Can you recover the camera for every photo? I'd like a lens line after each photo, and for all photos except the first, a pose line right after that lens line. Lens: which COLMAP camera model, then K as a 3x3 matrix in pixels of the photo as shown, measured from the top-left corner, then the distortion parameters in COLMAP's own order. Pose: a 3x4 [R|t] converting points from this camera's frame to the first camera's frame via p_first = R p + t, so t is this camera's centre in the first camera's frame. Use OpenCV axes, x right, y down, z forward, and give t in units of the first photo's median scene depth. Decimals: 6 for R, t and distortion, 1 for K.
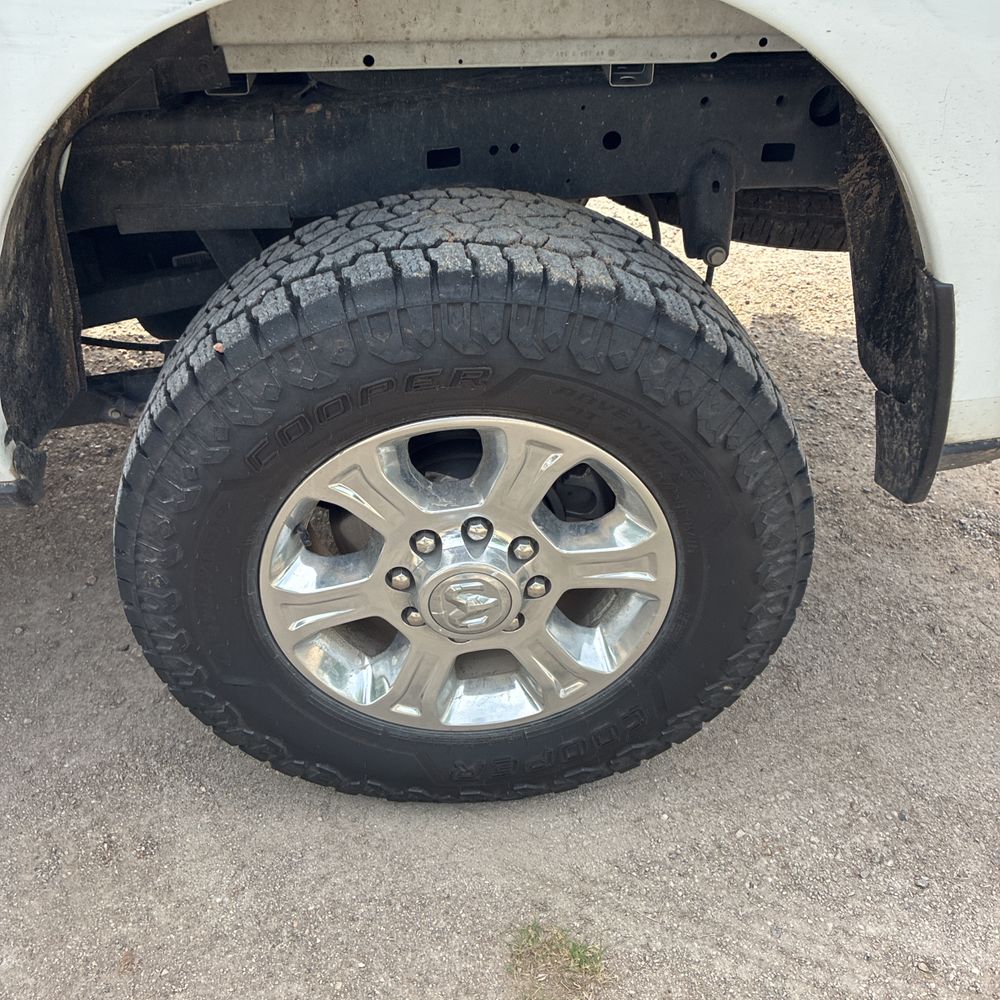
lens RADIAL K [[1040.8, 0, 456.6], [0, 1040.8, 501.5], [0, 0, 1]] dist [0.018220, -0.019878]
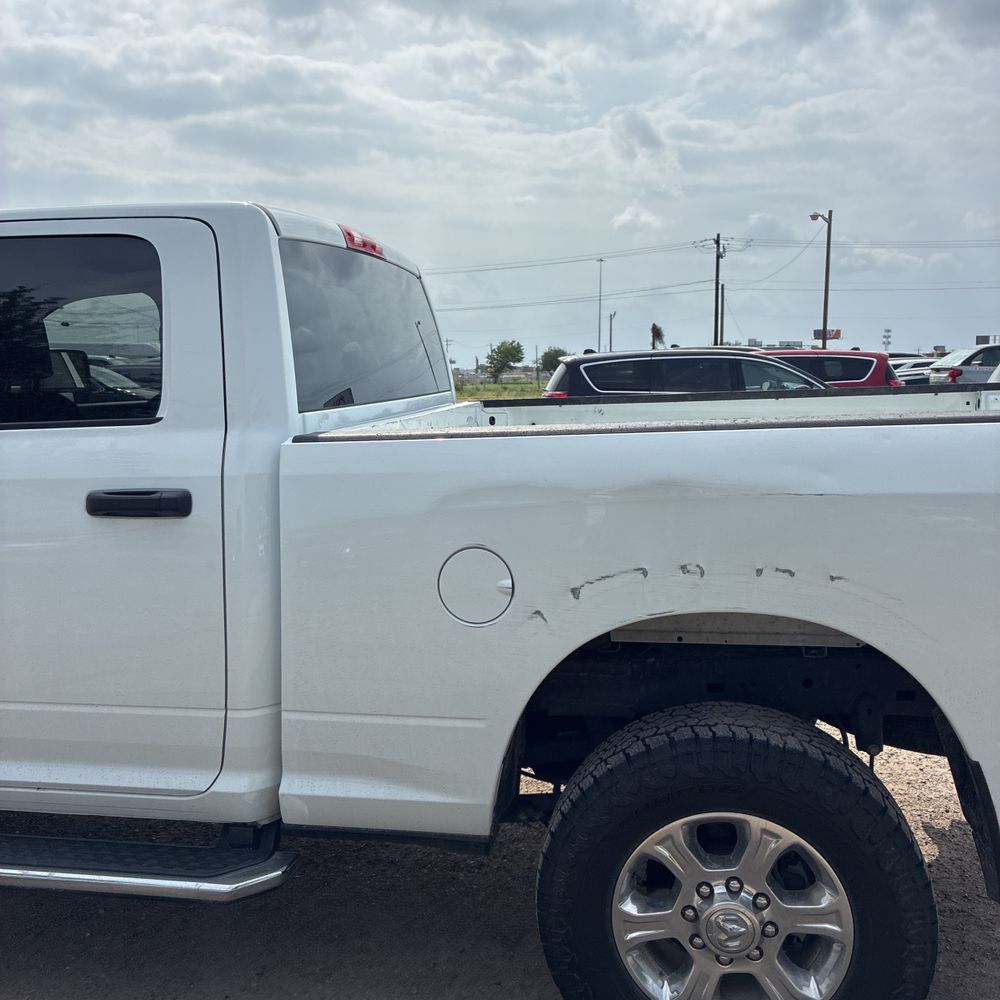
lens RADIAL K [[1018.3, 0, 486.4], [0, 1018.3, 495.6], [0, 0, 1]] dist [0.018154, -0.007068]
pose [[0.976565, 0.013356, -0.214808, -0.031280], [-0.115689, 0.874196, -0.471590, 0.348802], [0.181485, 0.485389, 0.855254, -1.004926]]
